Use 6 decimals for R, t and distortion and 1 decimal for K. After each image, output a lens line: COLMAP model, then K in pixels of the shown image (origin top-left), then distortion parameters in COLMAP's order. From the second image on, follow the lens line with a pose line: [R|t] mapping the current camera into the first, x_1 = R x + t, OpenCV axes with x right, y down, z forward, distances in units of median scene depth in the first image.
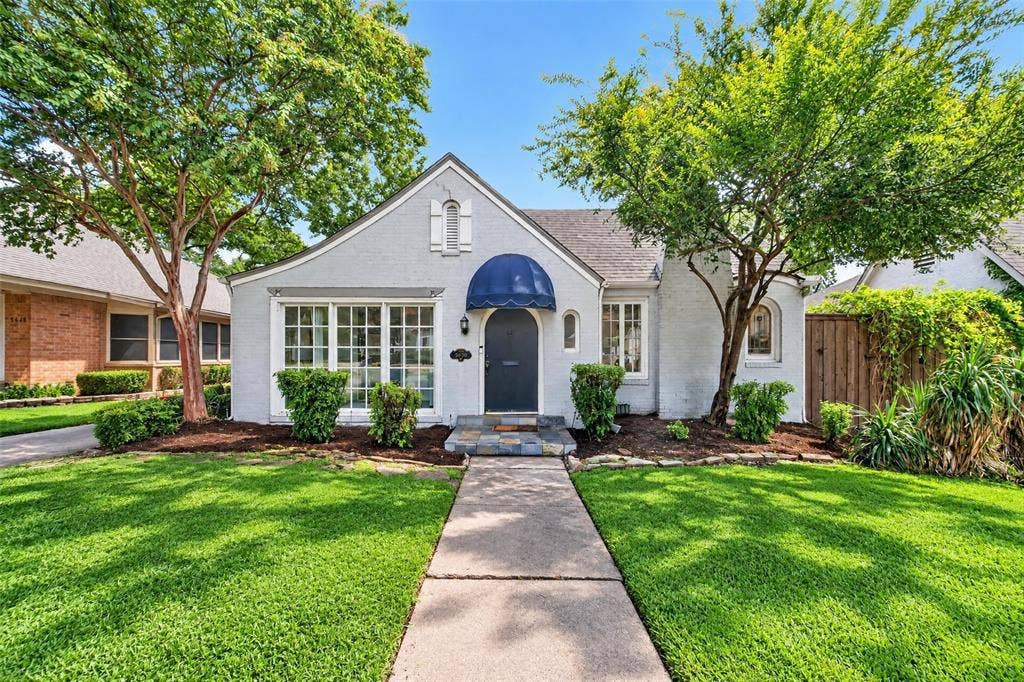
lens RADIAL K [[416.4, 0, 507.1], [0, 416.4, 369.1], [0, 0, 1]] dist [0.000354, -0.000004]
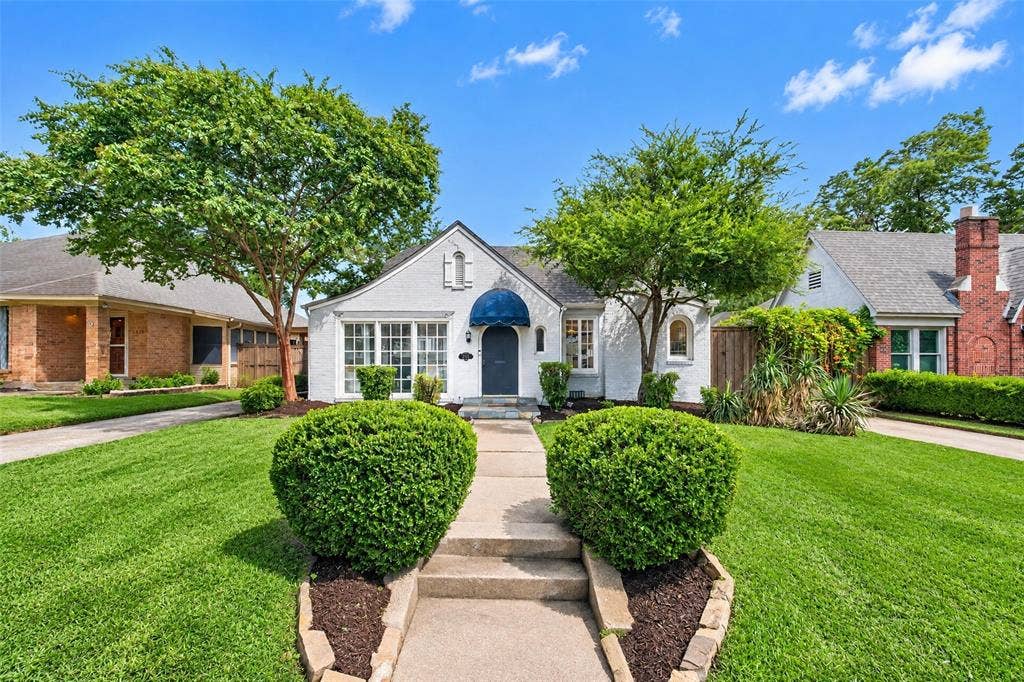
lens RADIAL K [[410.2, 0, 512.2], [0, 410.2, 356.3], [0, 0, 1]] dist [0.001497, 0.000128]
pose [[0.999471, -0.003780, 0.032316, 0.005606], [0.004850, 0.999441, -0.033091, 0.013840], [-0.032173, 0.033230, 0.998930, -0.451512]]
